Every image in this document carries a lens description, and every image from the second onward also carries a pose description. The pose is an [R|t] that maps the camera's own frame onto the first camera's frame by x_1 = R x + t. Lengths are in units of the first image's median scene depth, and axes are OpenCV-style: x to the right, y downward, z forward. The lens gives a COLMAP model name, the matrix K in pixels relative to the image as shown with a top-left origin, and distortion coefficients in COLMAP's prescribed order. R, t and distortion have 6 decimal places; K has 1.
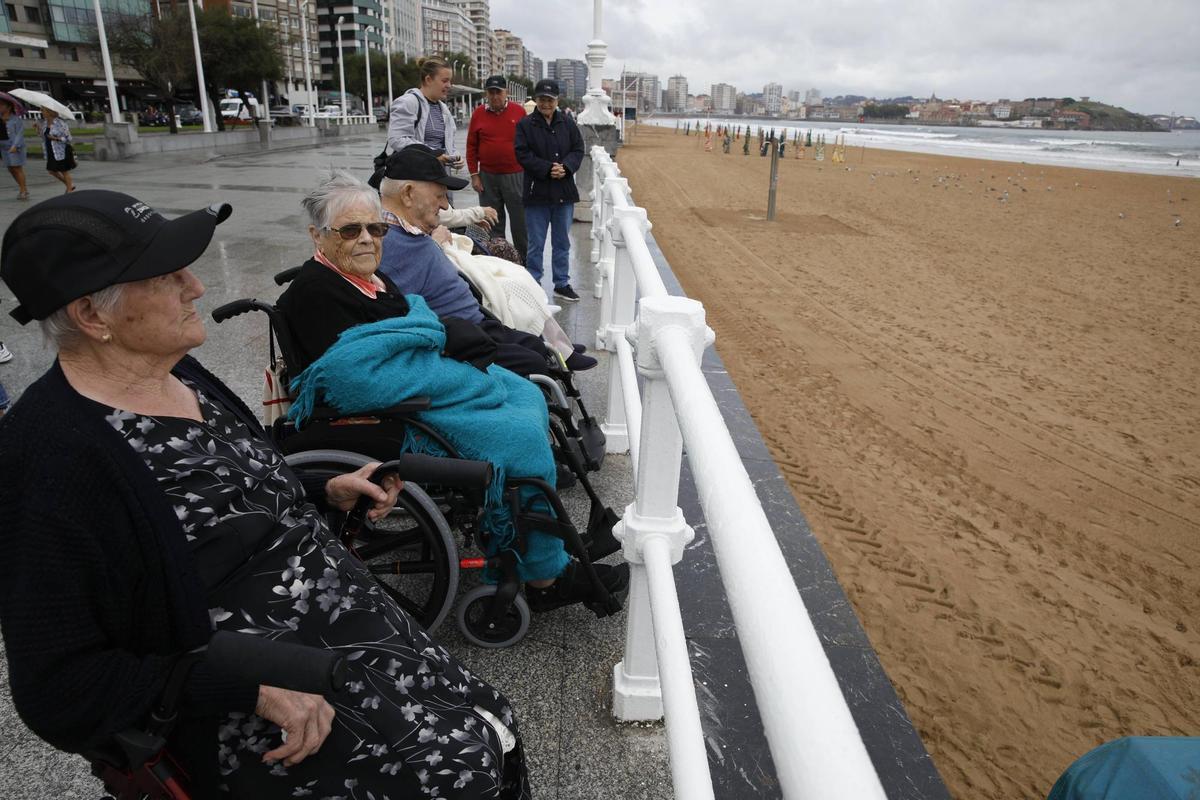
lens RADIAL K [[820.3, 0, 594.1], [0, 820.3, 402.0], [0, 0, 1]] dist [-0.108326, 0.084923]
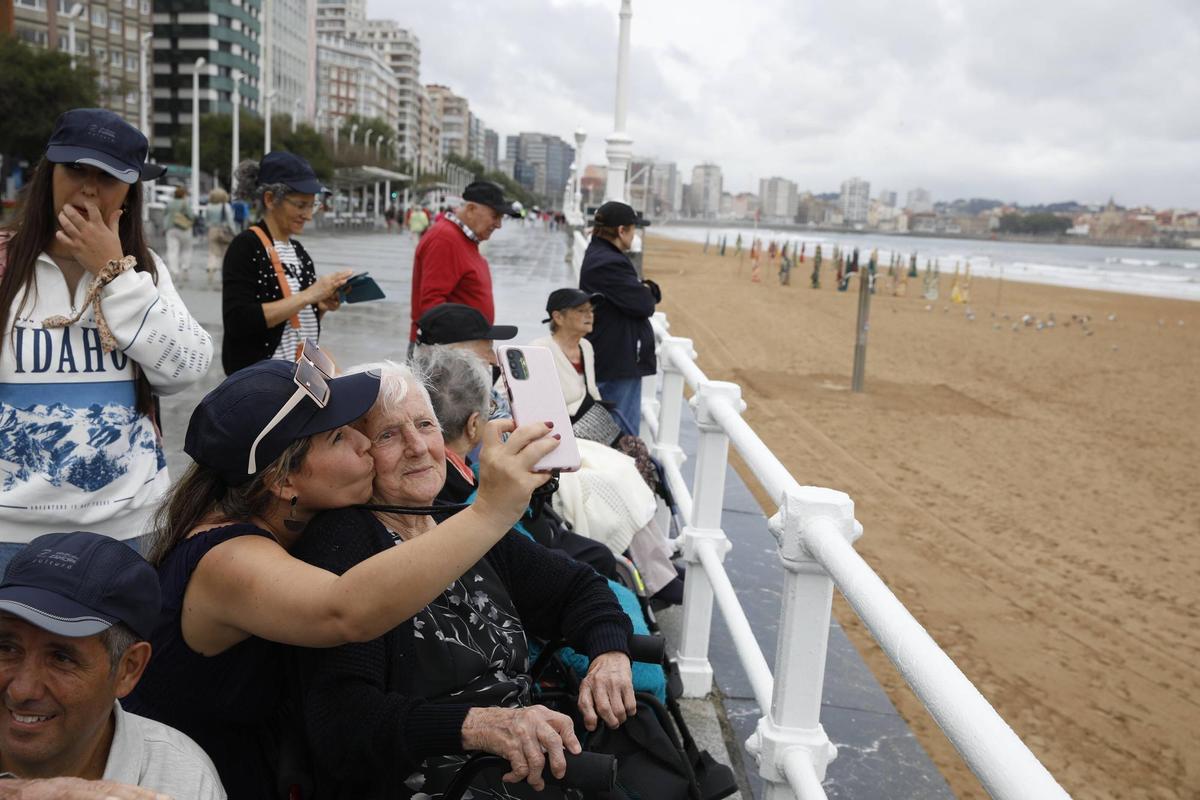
lens RADIAL K [[1326.7, 0, 593.1], [0, 1326.7, 401.2], [0, 0, 1]] dist [0.051290, 0.000000]
pose [[0.999320, 0.032479, 0.017447, -0.019134], [-0.028268, 0.978774, -0.202984, 0.009412], [-0.023669, 0.202353, 0.979027, -0.052046]]
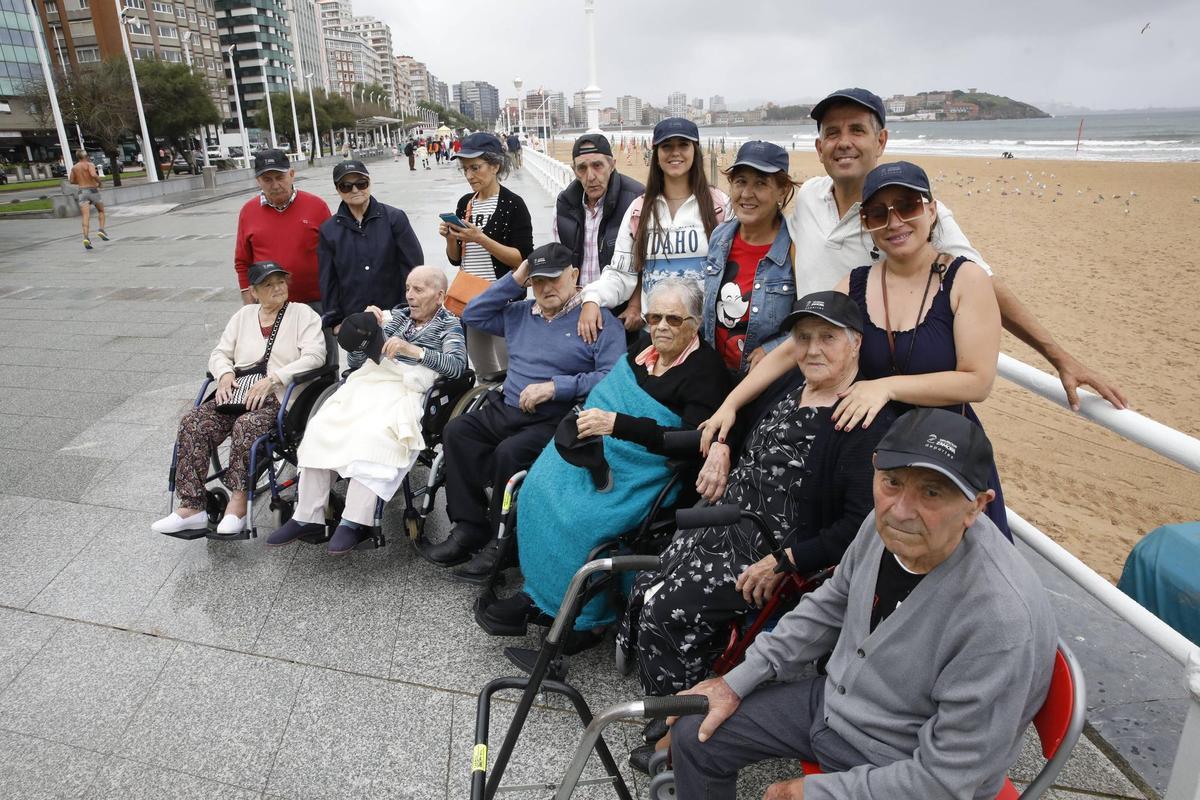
lens RADIAL K [[820.3, 0, 592.5], [0, 820.3, 407.1], [0, 0, 1]] dist [-0.108326, 0.084923]
pose [[0.992964, -0.086943, 0.080396, -0.076097], [0.088028, 0.996067, -0.010038, 0.006204], [-0.079207, 0.017045, 0.996712, -0.071803]]
